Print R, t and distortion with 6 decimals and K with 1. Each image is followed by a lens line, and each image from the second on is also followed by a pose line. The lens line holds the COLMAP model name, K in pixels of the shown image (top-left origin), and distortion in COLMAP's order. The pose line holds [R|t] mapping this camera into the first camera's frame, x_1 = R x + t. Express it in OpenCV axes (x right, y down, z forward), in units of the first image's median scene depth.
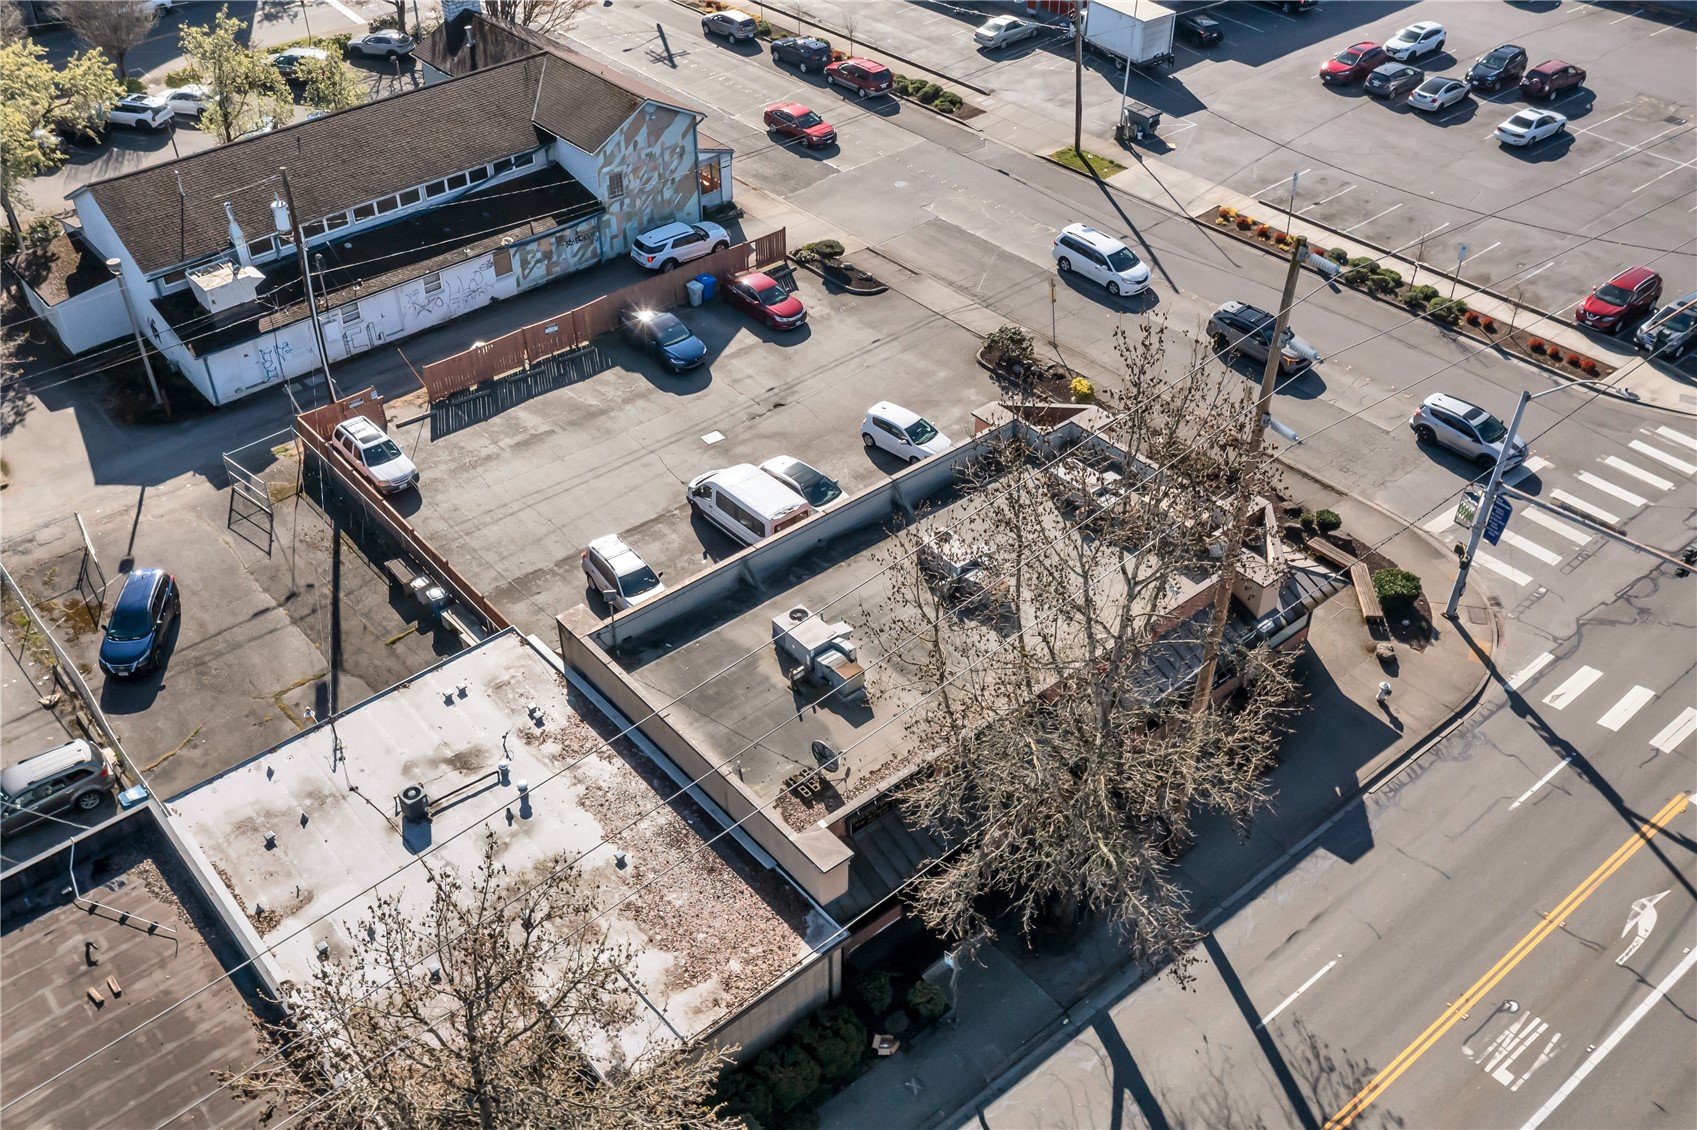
lens RADIAL K [[1514.6, 0, 776.7], [0, 1514.6, 562.1], [0, 0, 1]] dist [0.001990, 0.020659]
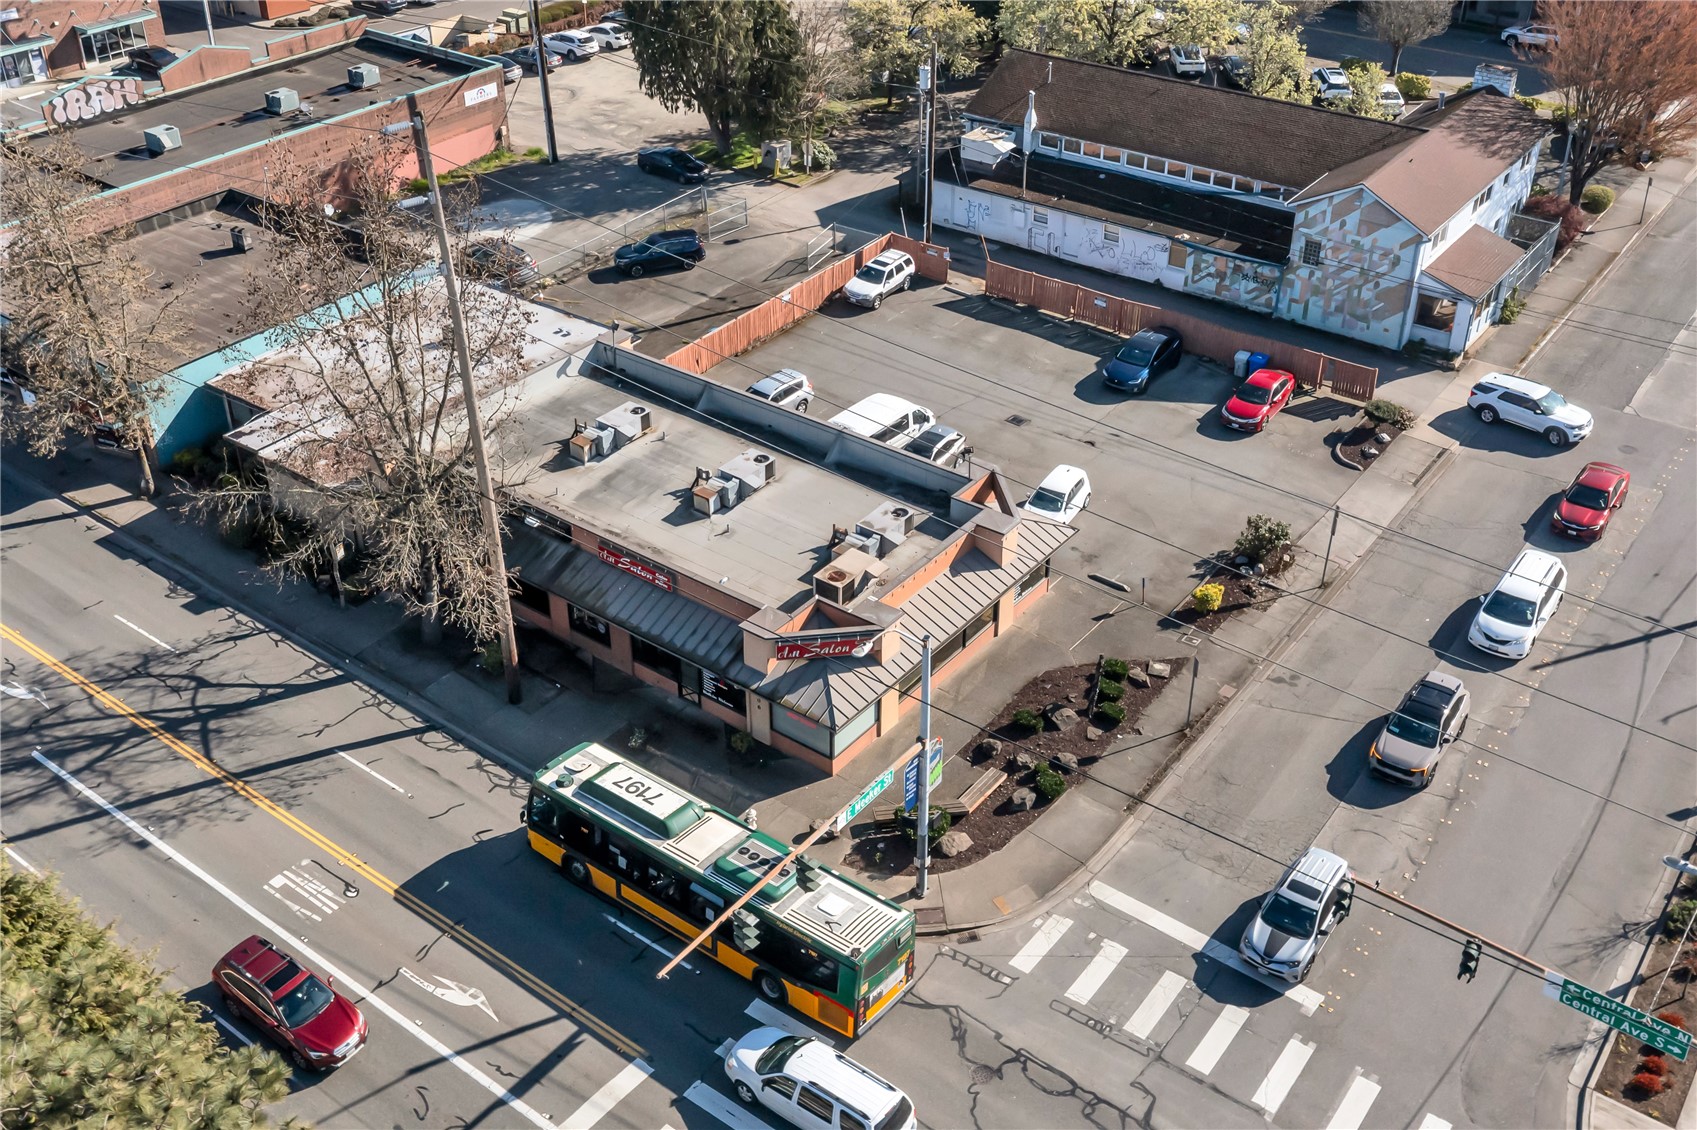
lens RADIAL K [[1701.4, 0, 806.8], [0, 1701.4, 496.9], [0, 0, 1]] dist [0.000126, 0.018777]
pose [[0.233505, 0.527541, -0.816808, 0.825843], [-0.603643, 0.737201, 0.303560, -0.284410], [0.762293, 0.422178, 0.490587, 0.311239]]
